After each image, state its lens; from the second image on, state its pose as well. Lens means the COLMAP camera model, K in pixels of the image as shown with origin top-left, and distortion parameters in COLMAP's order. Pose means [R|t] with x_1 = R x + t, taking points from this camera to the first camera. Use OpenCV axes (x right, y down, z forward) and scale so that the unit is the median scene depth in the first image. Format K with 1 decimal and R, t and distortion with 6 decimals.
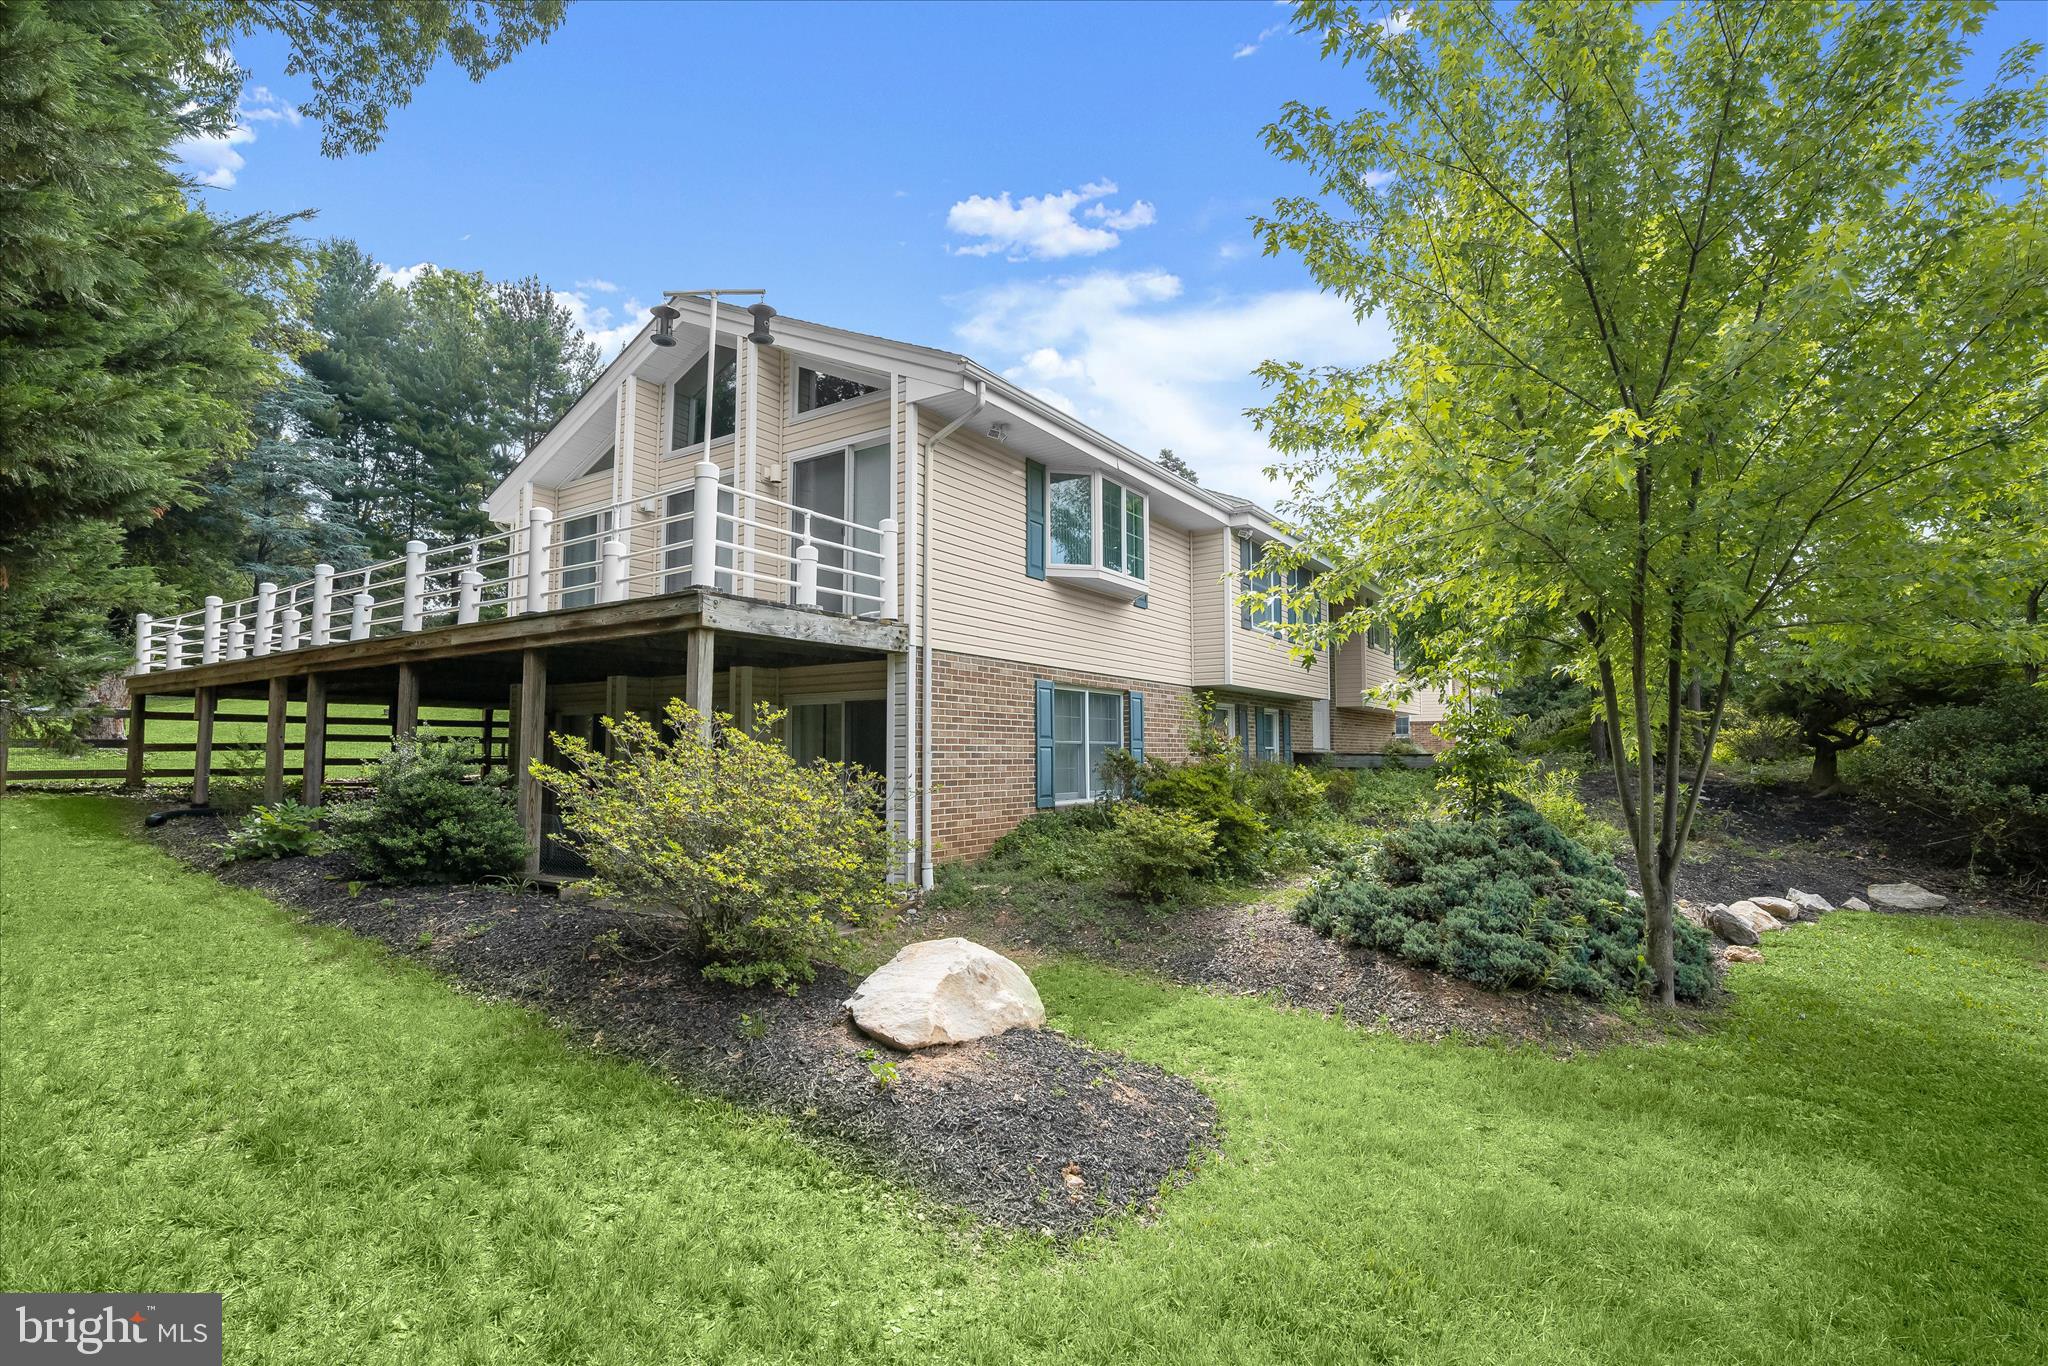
lens RADIAL K [[960.6, 0, 1023.5], [0, 960.6, 689.3], [0, 0, 1]] dist [-0.009384, 0.001088]
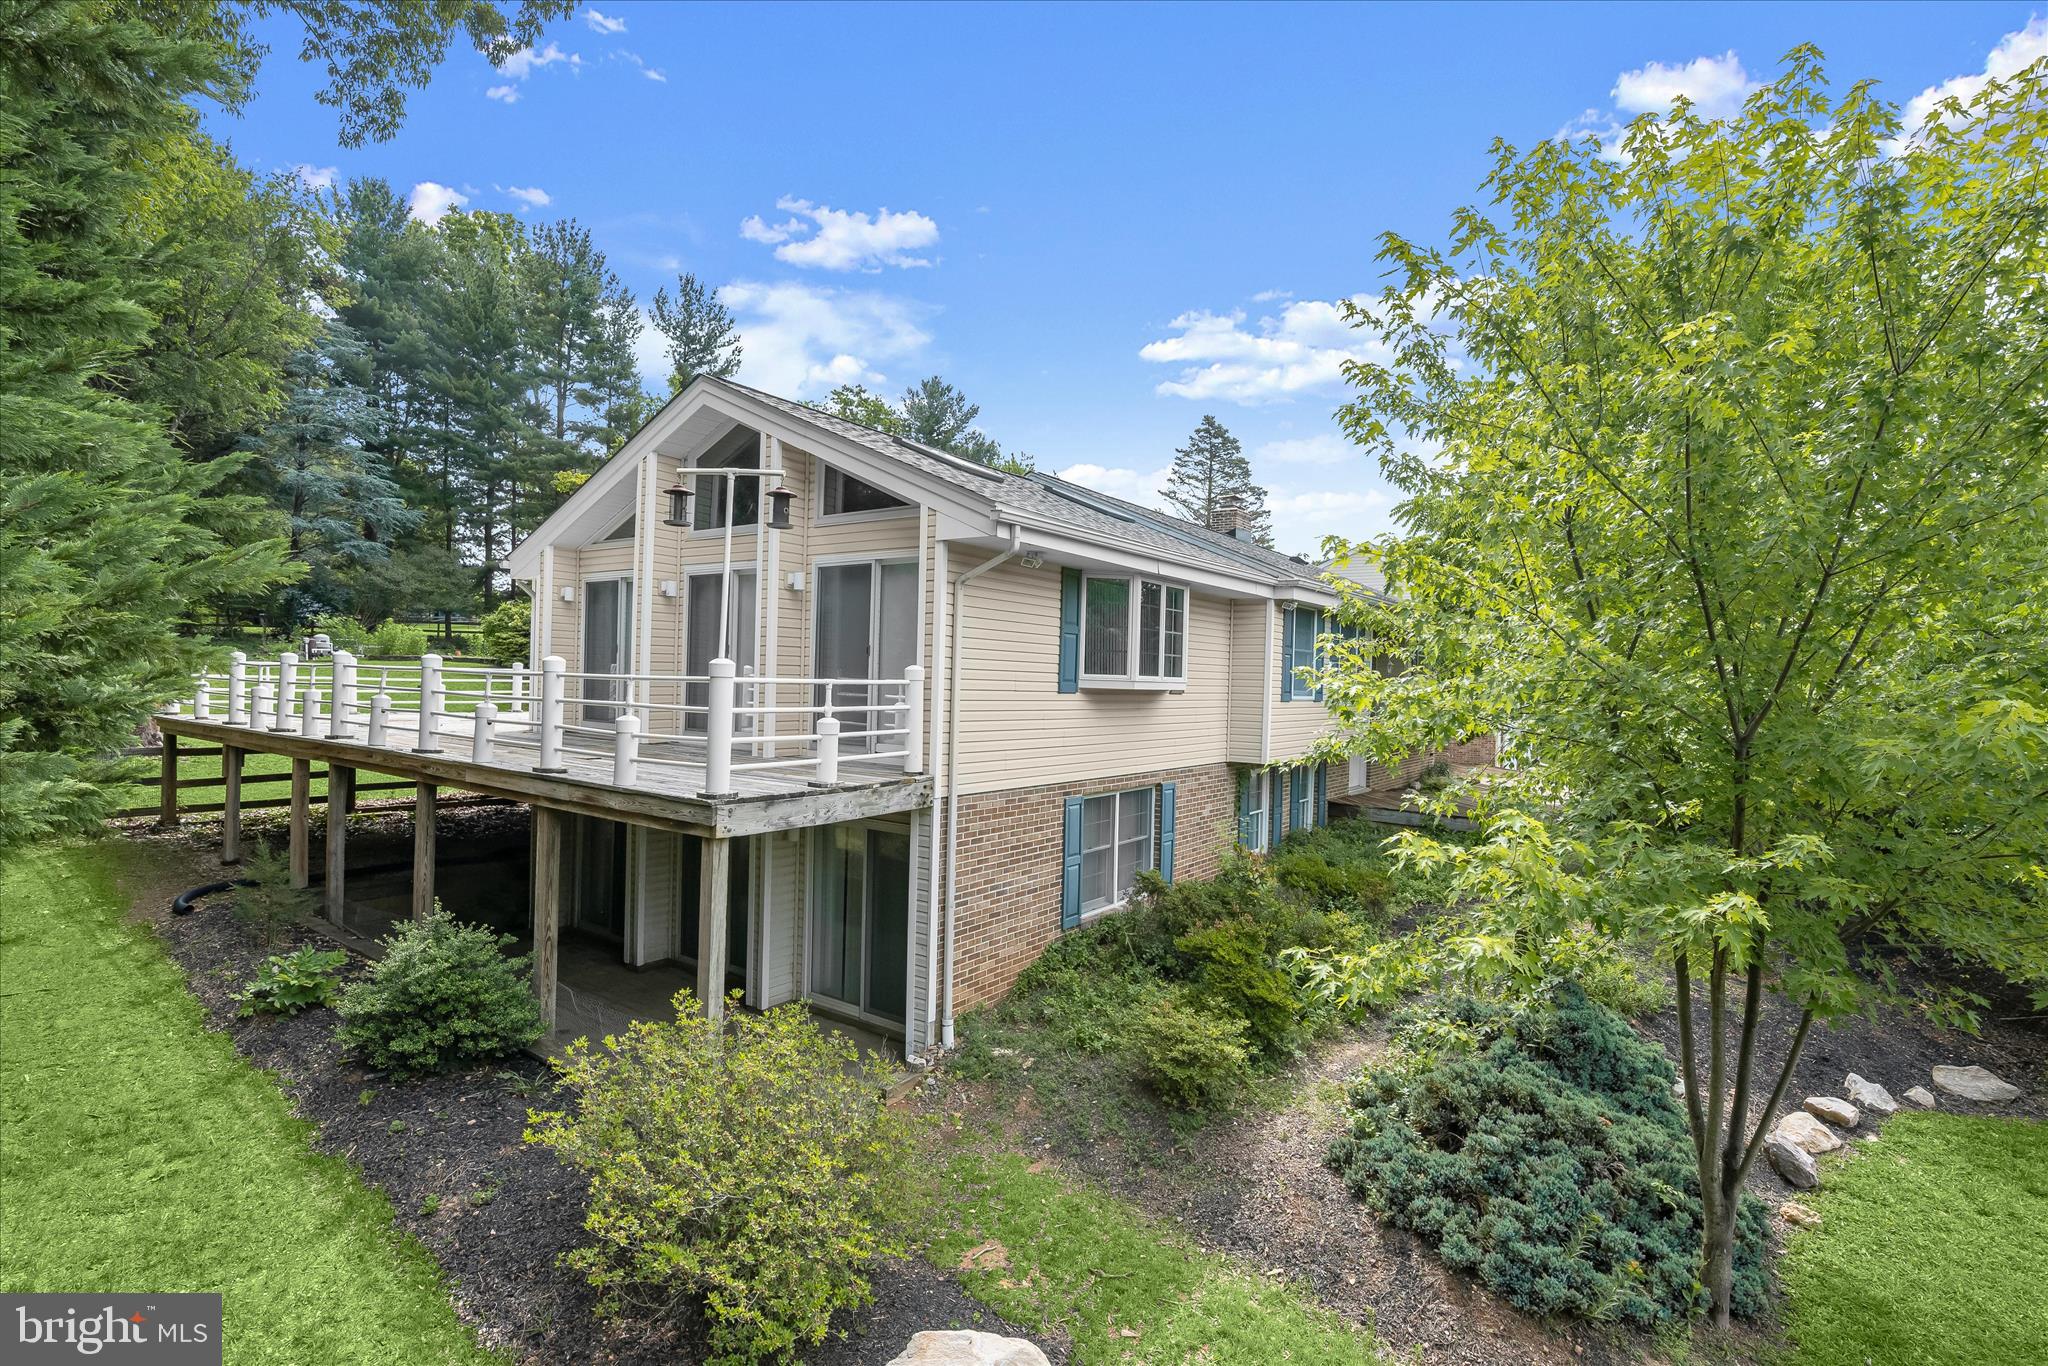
lens RADIAL K [[960.6, 0, 1023.4], [0, 960.6, 678.6], [0, 0, 1]] dist [-0.009384, 0.001088]
pose [[0.999124, 0.028598, -0.030540, -0.003118], [-0.026392, 0.997174, 0.070332, -0.201979], [0.032465, -0.069464, 0.997056, 0.046385]]
